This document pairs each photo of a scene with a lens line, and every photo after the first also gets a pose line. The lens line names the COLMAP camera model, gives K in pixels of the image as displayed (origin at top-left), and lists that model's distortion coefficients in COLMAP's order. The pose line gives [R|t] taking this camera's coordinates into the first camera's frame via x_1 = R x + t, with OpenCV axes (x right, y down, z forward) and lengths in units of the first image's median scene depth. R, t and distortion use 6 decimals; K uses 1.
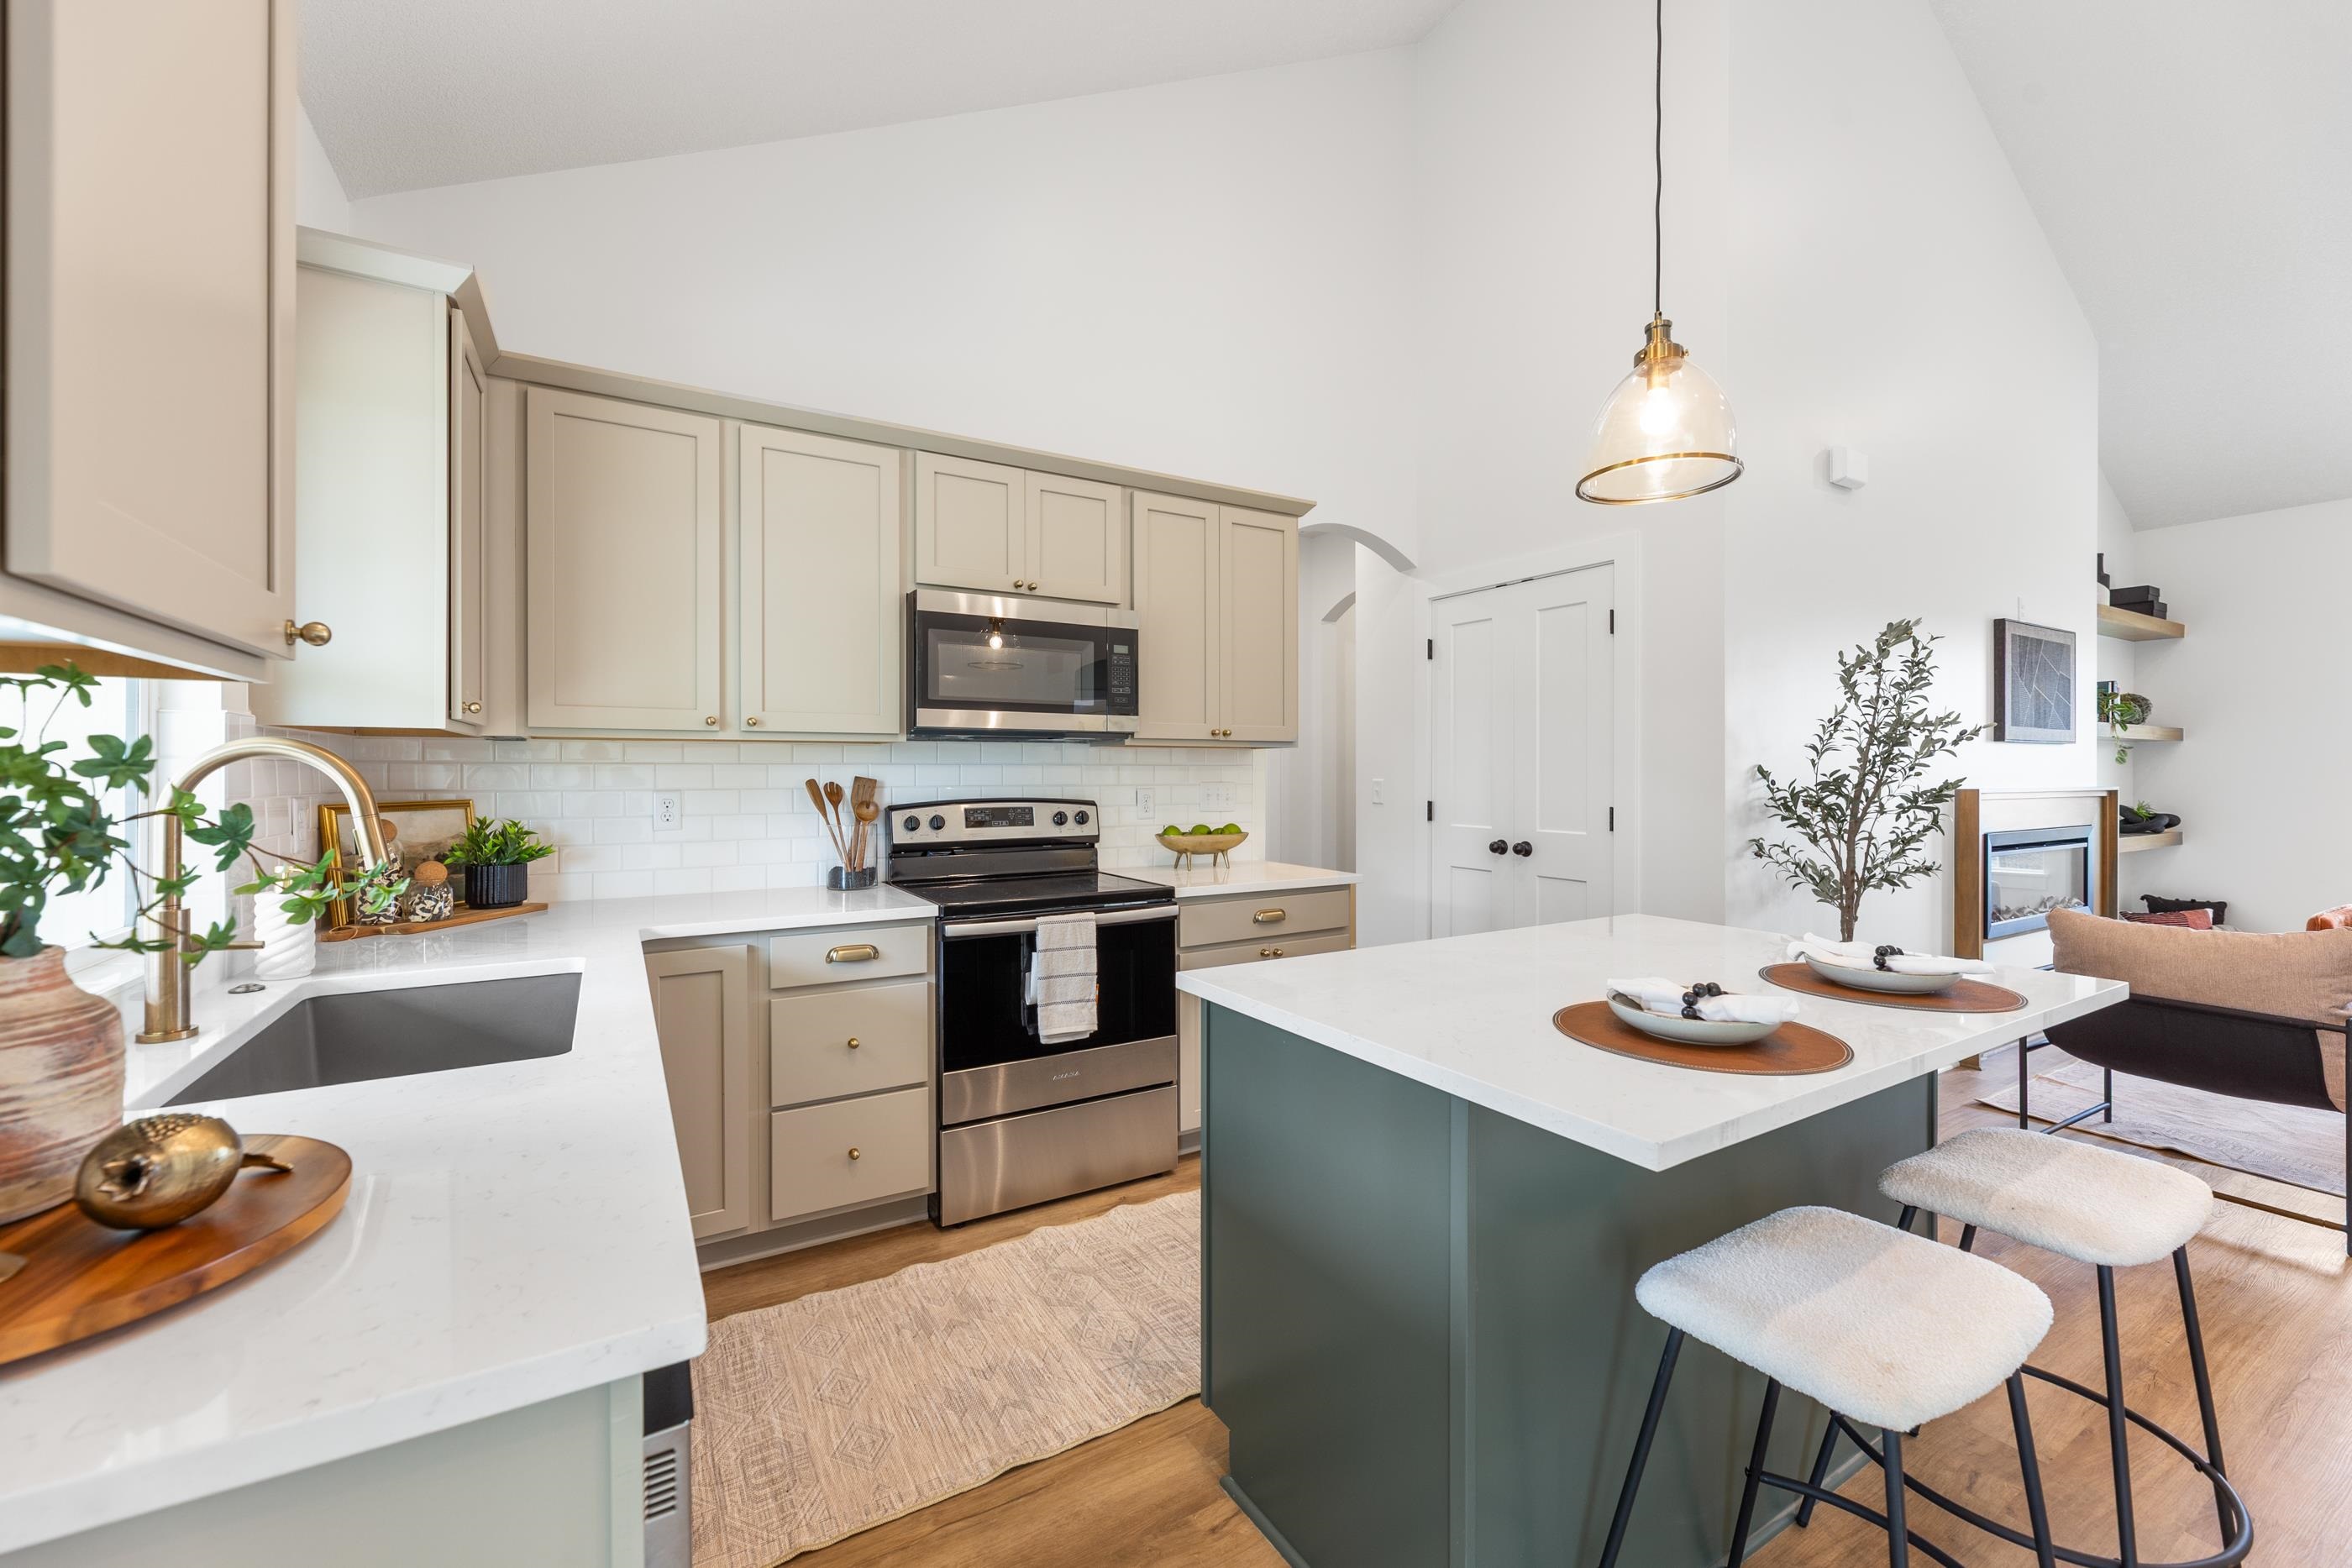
lens RADIAL K [[946.1, 0, 1170.1], [0, 946.1, 772.6], [0, 0, 1]] dist [0.001020, 0.000261]
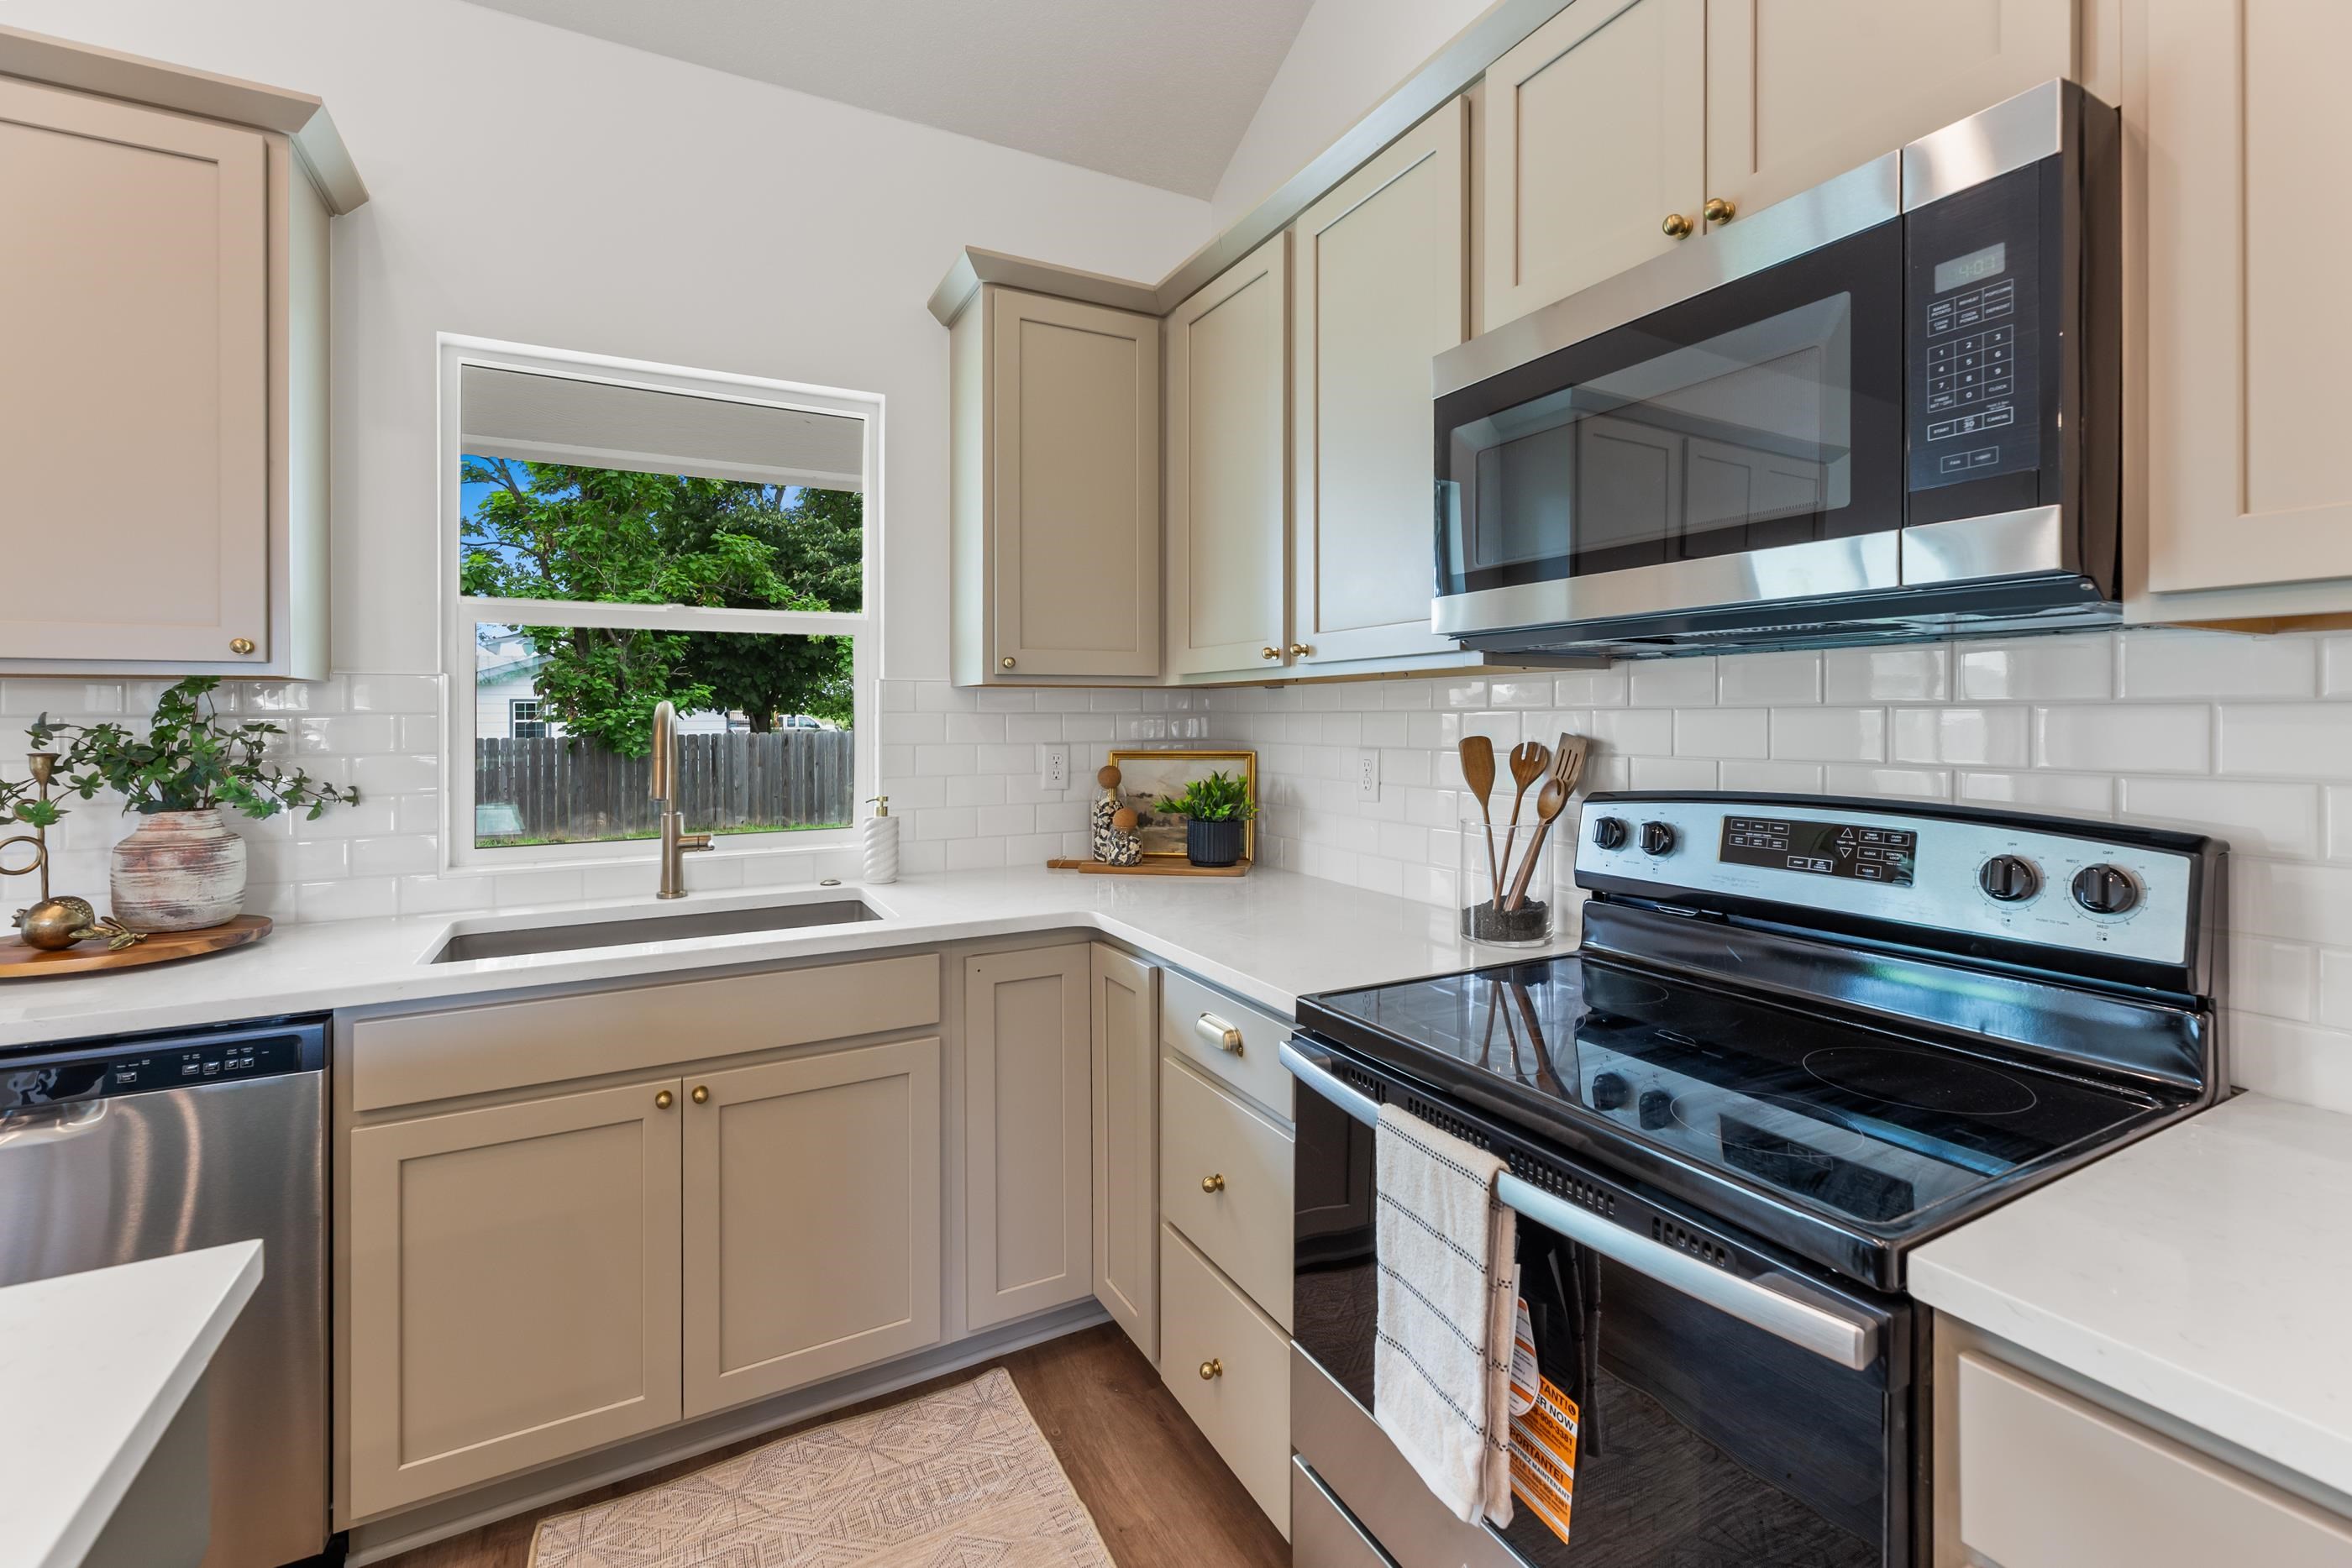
lens RADIAL K [[1012.6, 0, 1193.1], [0, 1012.6, 715.2], [0, 0, 1]] dist [0.001665, 0.000086]
pose [[-0.031808, -0.001120, -0.999493, 0.249445], [0.002313, 0.999997, -0.001194, -0.005834], [0.999491, -0.002350, -0.031805, 0.830155]]
